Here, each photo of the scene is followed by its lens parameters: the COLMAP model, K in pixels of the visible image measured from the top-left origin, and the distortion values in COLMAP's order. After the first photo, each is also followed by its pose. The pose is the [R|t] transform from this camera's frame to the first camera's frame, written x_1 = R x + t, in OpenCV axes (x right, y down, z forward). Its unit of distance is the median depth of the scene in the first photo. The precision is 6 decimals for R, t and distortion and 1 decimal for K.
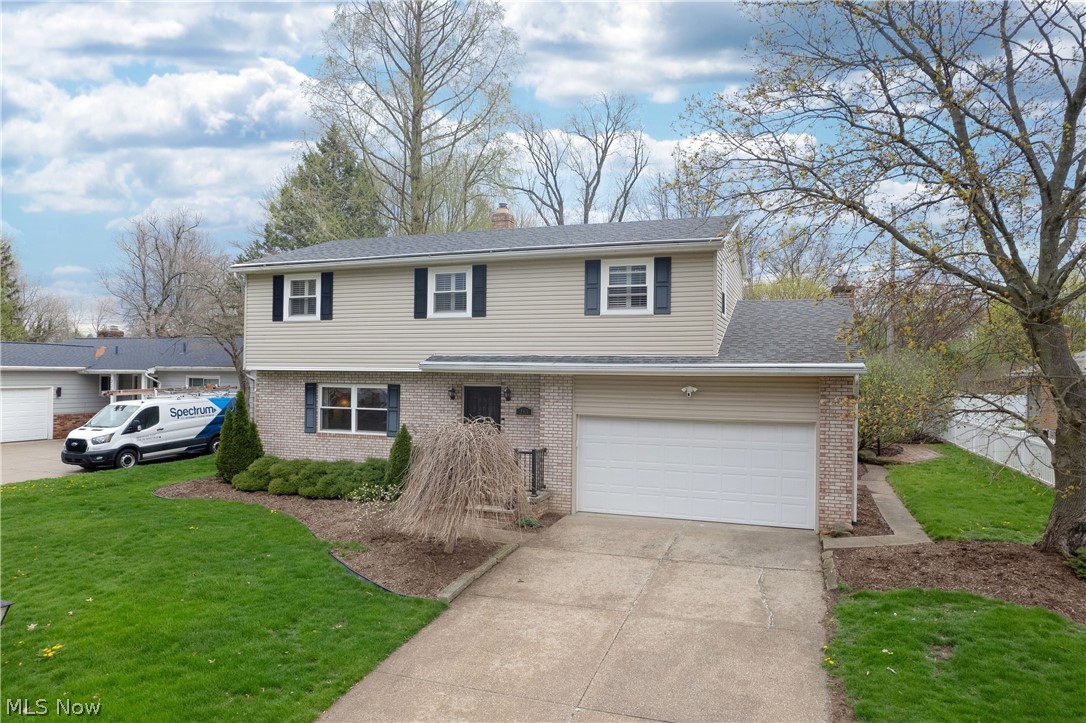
lens RADIAL K [[712.0, 0, 542.4], [0, 712.0, 365.2], [0, 0, 1]] dist [-0.029504, 0.045364]
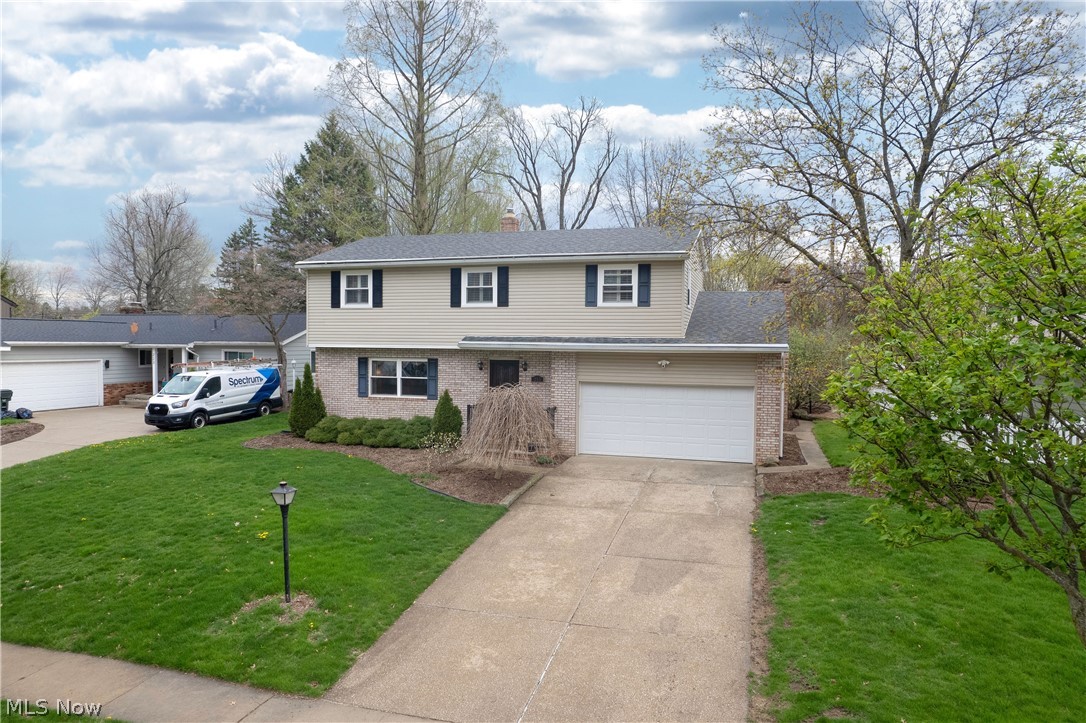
lens RADIAL K [[712.0, 0, 544.4], [0, 712.0, 360.9], [0, 0, 1]] dist [-0.029504, 0.045364]
pose [[0.998360, -0.004199, 0.057095, -0.091916], [0.001864, 0.999162, 0.040899, -0.023179], [-0.057219, -0.040725, 0.997531, -0.318486]]
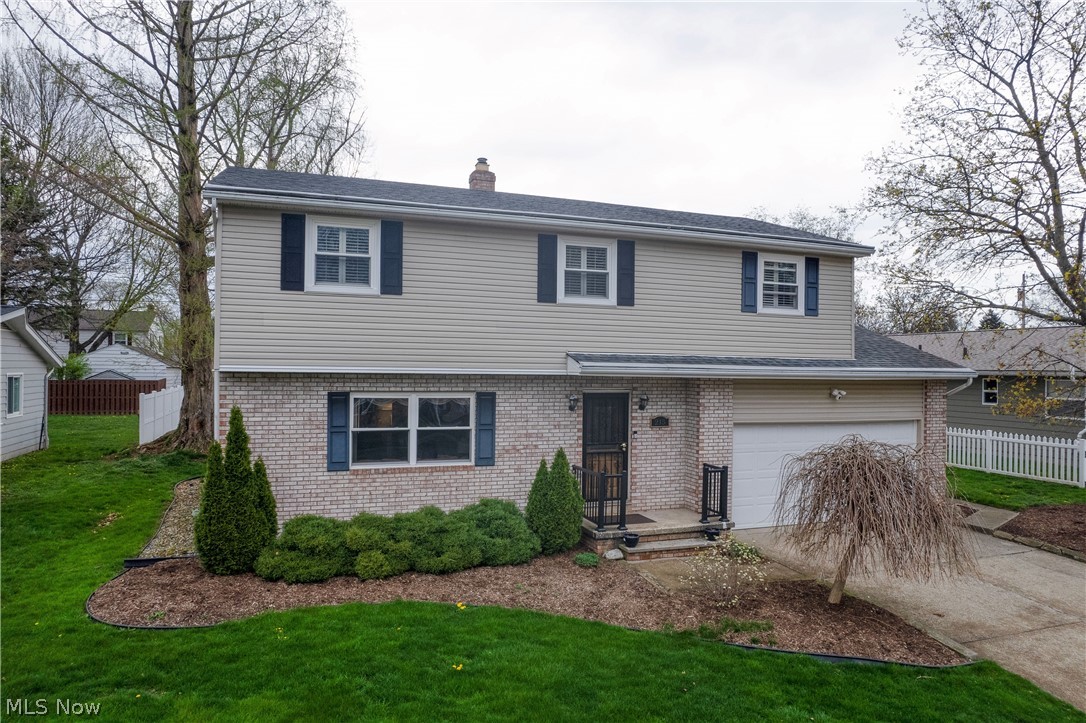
lens RADIAL K [[721.6, 0, 551.7], [0, 721.6, 369.6], [0, 0, 1]] dist [-0.043934, 0.024018]
pose [[0.757150, -0.003294, 0.653232, -0.706639], [-0.014644, 0.999650, 0.022015, -0.013963], [-0.653077, -0.026235, 0.756837, 0.465527]]
